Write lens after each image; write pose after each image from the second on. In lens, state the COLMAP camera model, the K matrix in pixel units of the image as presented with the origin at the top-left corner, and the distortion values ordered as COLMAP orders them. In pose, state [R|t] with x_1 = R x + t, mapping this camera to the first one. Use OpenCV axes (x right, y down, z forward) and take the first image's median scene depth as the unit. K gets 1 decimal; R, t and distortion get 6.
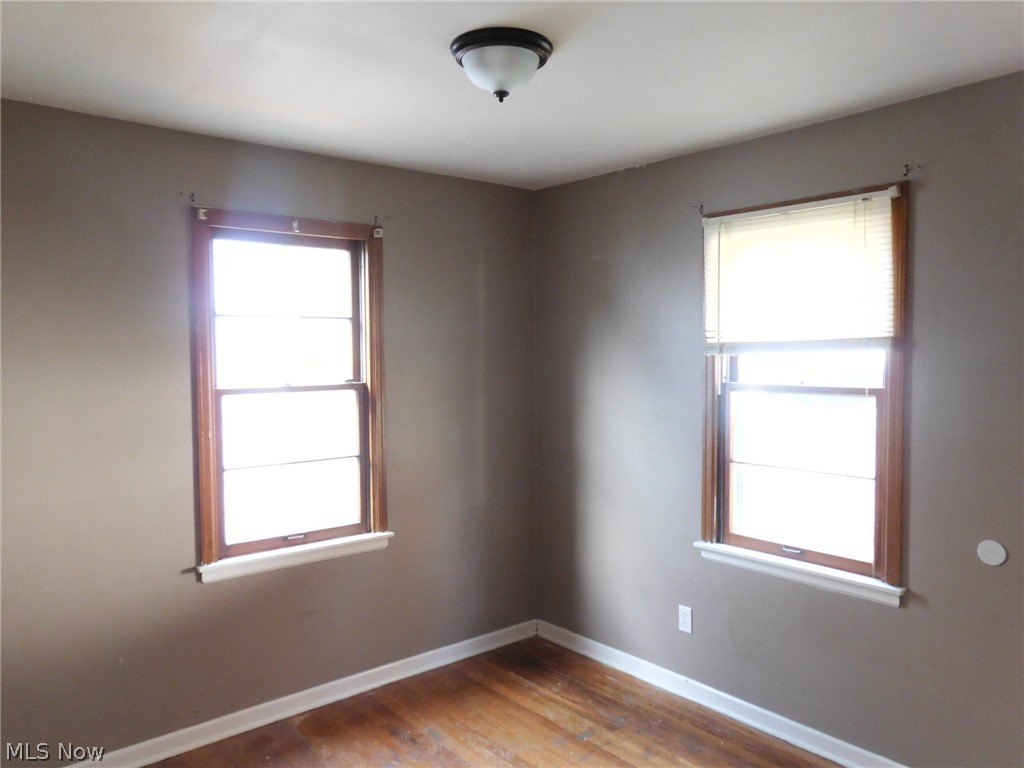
lens RADIAL K [[770.4, 0, 515.2], [0, 770.4, 386.7], [0, 0, 1]] dist [-0.038995, 0.085642]
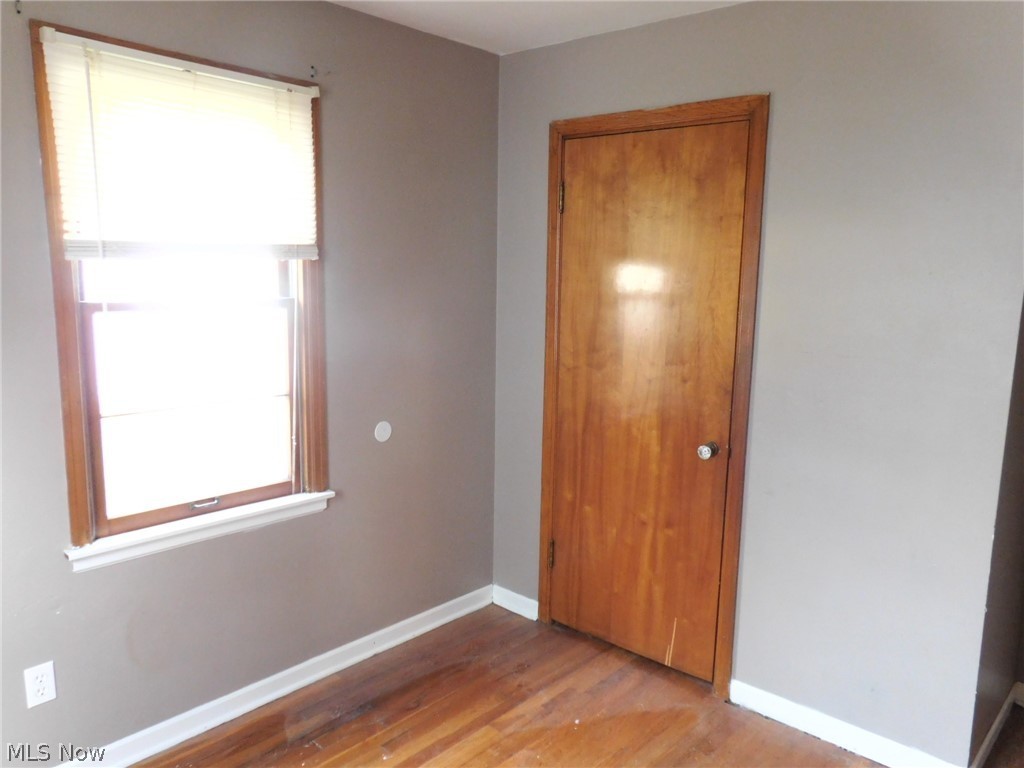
lens RADIAL K [[770.4, 0, 515.2], [0, 770.4, 386.7], [0, 0, 1]] dist [-0.038995, 0.085642]
pose [[-0.134930, -0.151366, 0.979225, -0.495059], [0.028484, 0.987262, 0.156533, -0.029901], [-0.990446, 0.049013, -0.128900, 0.823678]]
